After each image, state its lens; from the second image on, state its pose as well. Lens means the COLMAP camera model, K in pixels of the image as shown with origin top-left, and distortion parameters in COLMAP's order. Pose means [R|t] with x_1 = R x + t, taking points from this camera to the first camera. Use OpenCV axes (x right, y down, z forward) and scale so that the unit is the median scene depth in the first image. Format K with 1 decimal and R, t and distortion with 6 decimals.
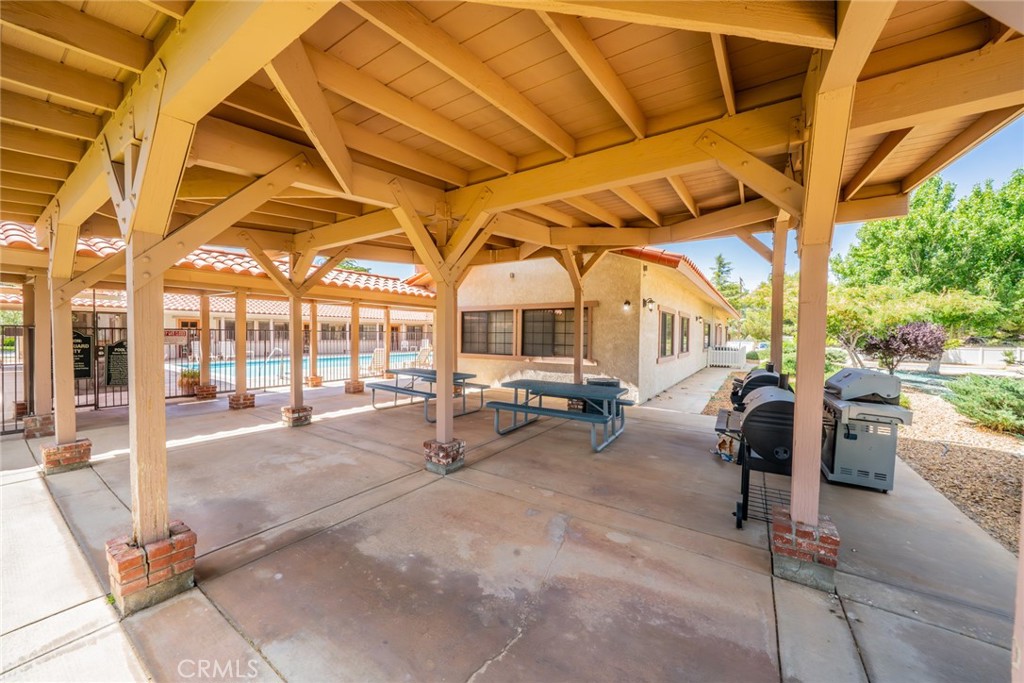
lens RADIAL K [[368.2, 0, 512.0], [0, 368.2, 341.5], [0, 0, 1]] dist [0.000019, -0.000001]
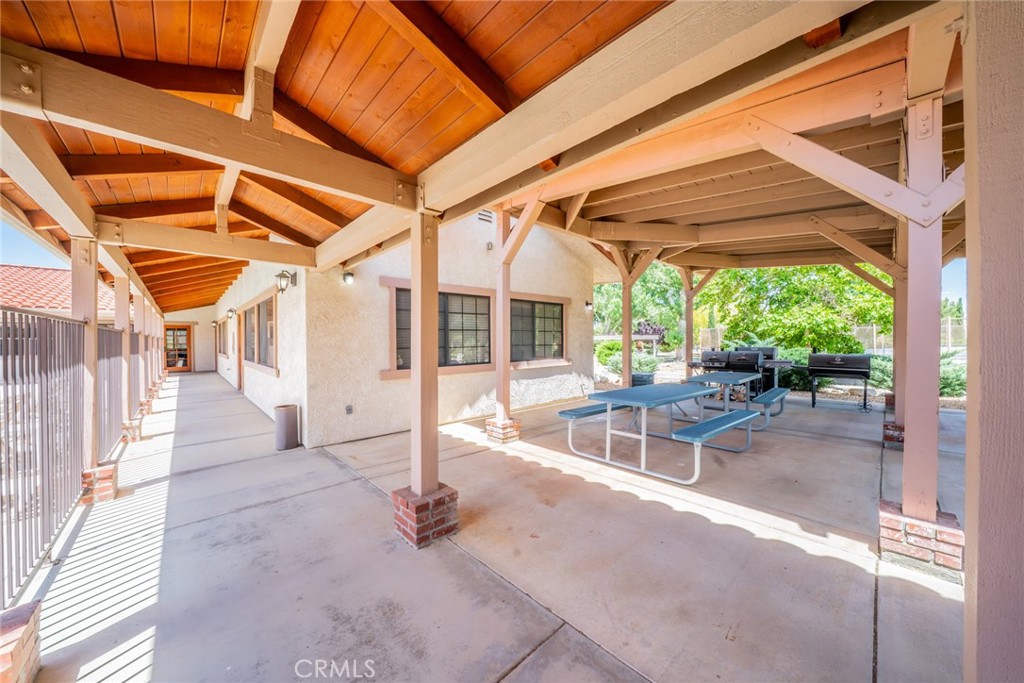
lens RADIAL K [[352.8, 0, 512.0], [0, 352.8, 341.5], [0, 0, 1]] dist [-0.000280, 0.000064]
pose [[0.224054, -0.018911, 0.974393, -0.664119], [0.028609, 0.999508, 0.012820, -0.011396], [-0.974157, 0.025004, 0.224485, 0.864612]]
